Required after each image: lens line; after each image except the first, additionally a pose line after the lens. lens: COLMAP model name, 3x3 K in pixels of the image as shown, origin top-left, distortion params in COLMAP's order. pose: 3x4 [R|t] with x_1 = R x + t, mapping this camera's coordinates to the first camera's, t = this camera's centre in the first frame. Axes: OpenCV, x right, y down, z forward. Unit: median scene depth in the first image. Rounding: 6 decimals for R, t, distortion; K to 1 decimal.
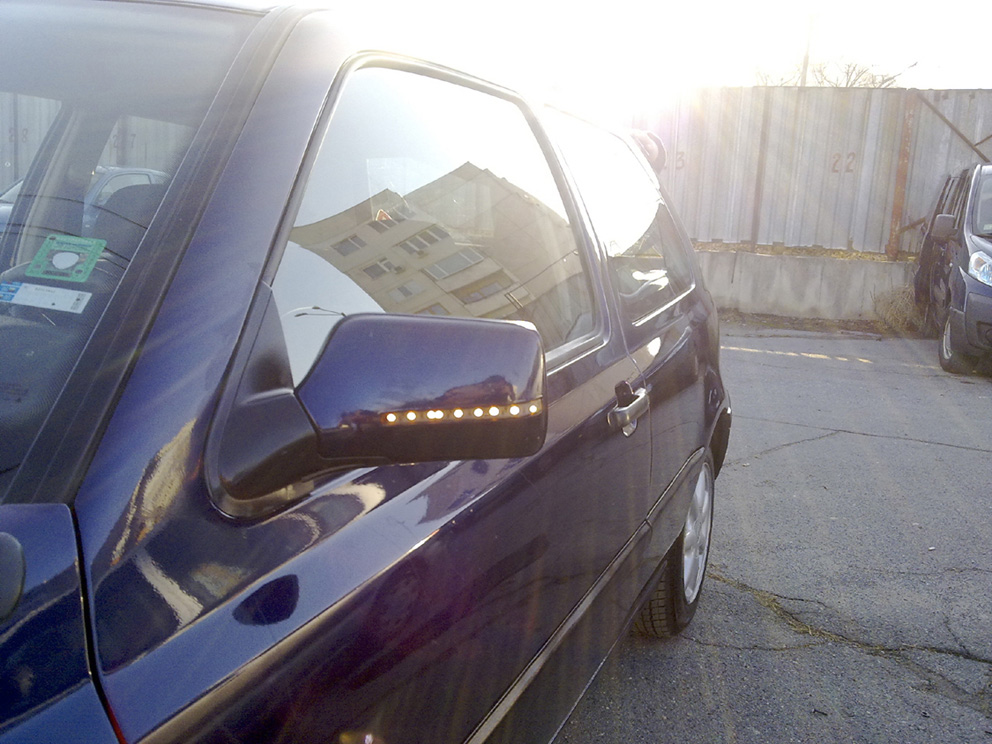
lens RADIAL K [[946.0, 0, 503.9], [0, 946.0, 378.1], [0, 0, 1]] dist [-0.038231, 0.000000]
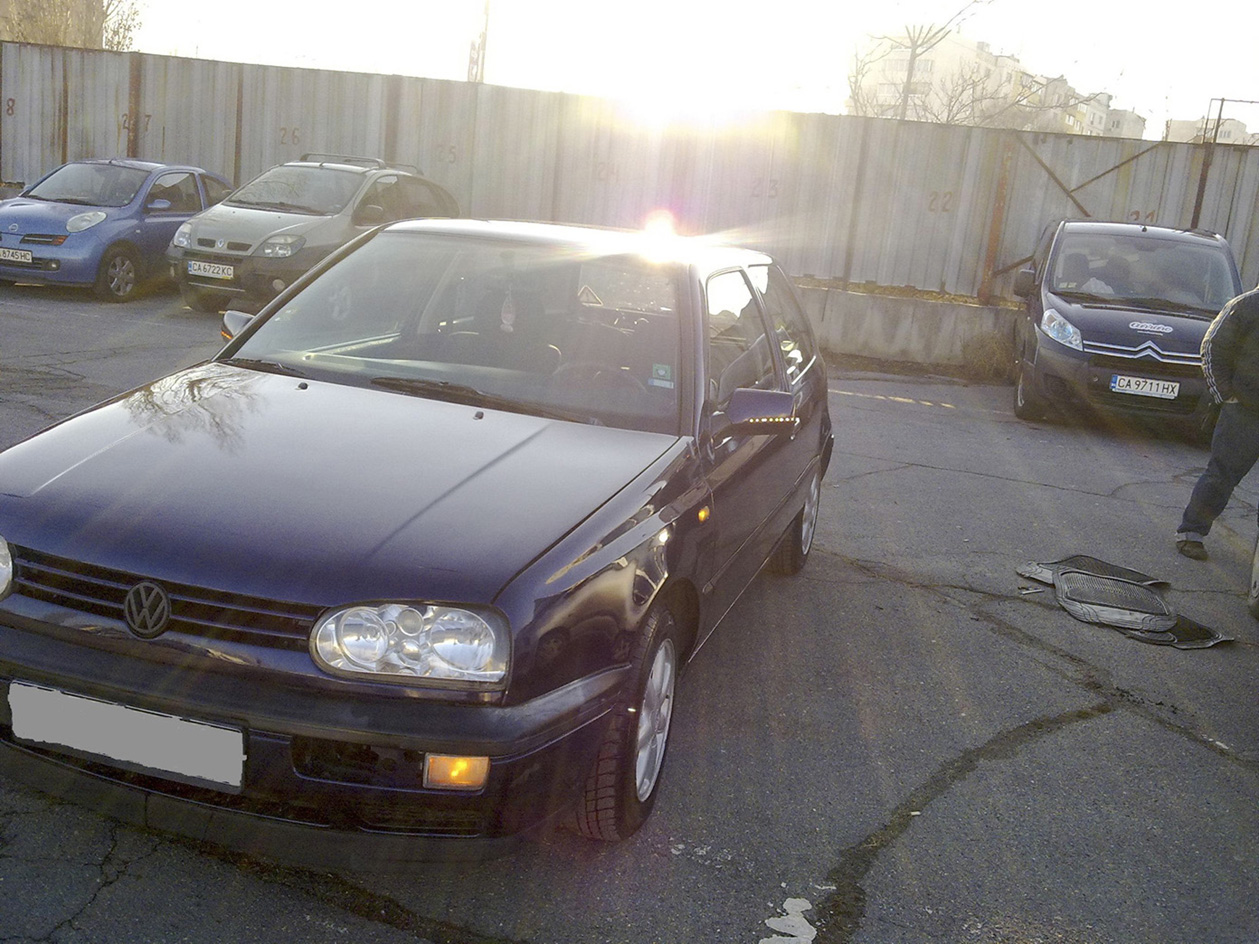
lens RADIAL K [[1200.6, 0, 629.7], [0, 1200.6, 458.2], [0, 0, 1]] dist [-0.038231, 0.000000]
pose [[0.995554, 0.029872, 0.089330, -0.064512], [-0.033217, 0.998792, 0.036198, 0.002382], [-0.088140, -0.039004, 0.995344, -0.225482]]
